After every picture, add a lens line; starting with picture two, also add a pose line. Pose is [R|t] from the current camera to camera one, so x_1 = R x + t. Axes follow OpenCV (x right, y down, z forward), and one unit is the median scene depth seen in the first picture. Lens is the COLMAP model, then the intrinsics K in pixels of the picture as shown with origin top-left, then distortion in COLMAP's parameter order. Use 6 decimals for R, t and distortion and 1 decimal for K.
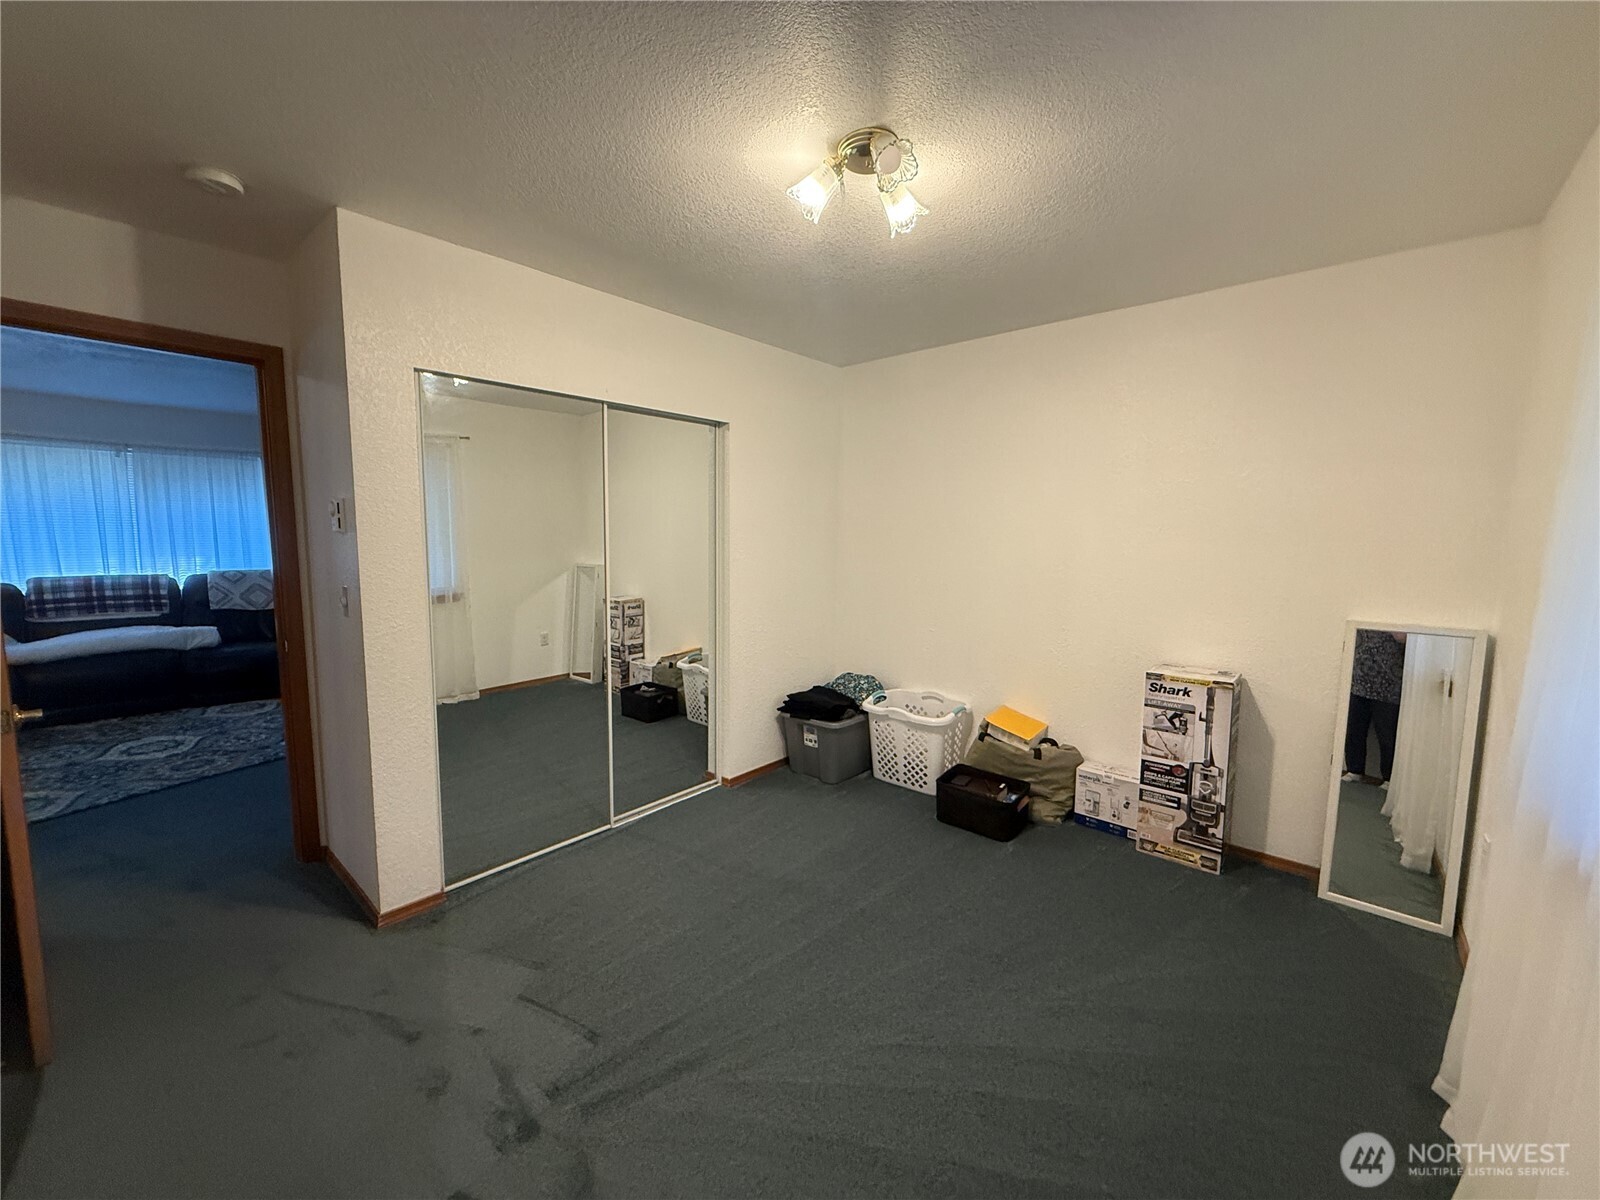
lens RADIAL K [[632.7, 0, 801.8], [0, 632.7, 599.6], [0, 0, 1]] dist [-0.002502, -0.000170]
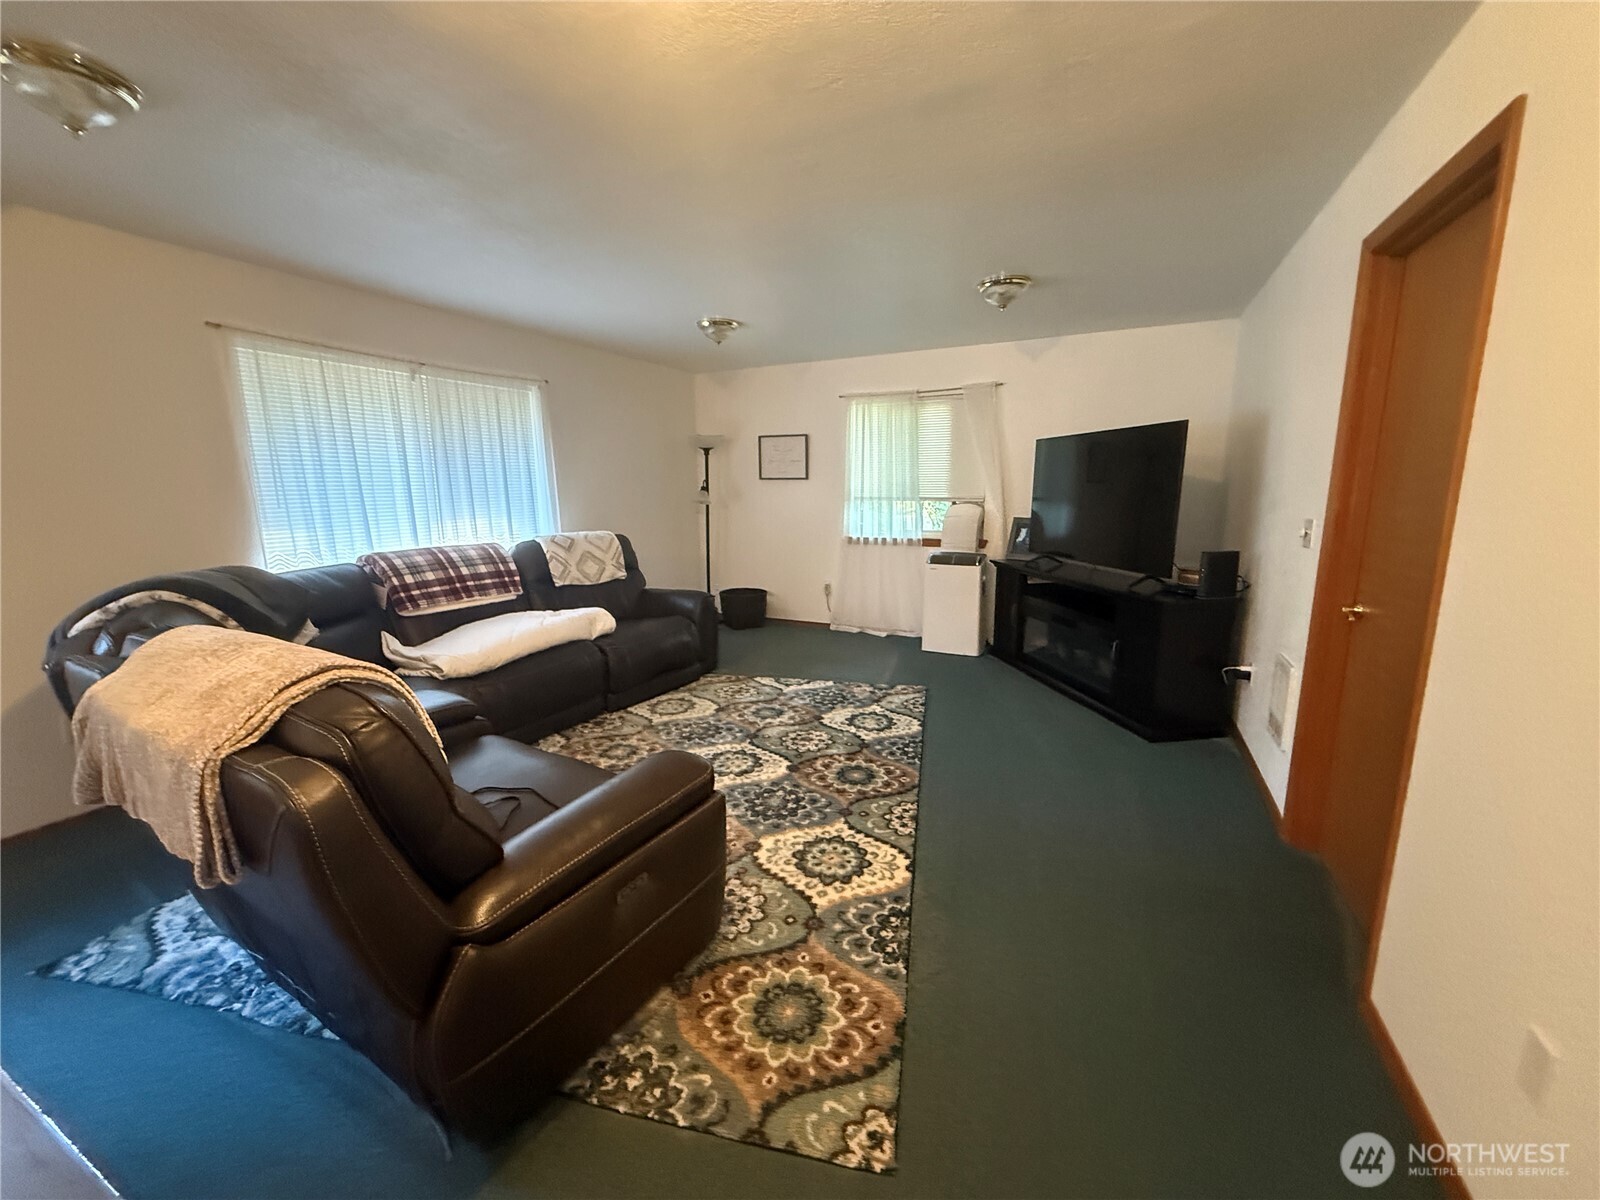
lens RADIAL K [[632.7, 0, 799.0], [0, 632.7, 603.3], [0, 0, 1]] dist [-0.002502, -0.000170]
pose [[0.967651, -0.064151, 0.243999, -0.898182], [0.043688, 0.995129, 0.088376, -0.020480], [-0.248480, -0.074858, 0.965740, 0.193863]]
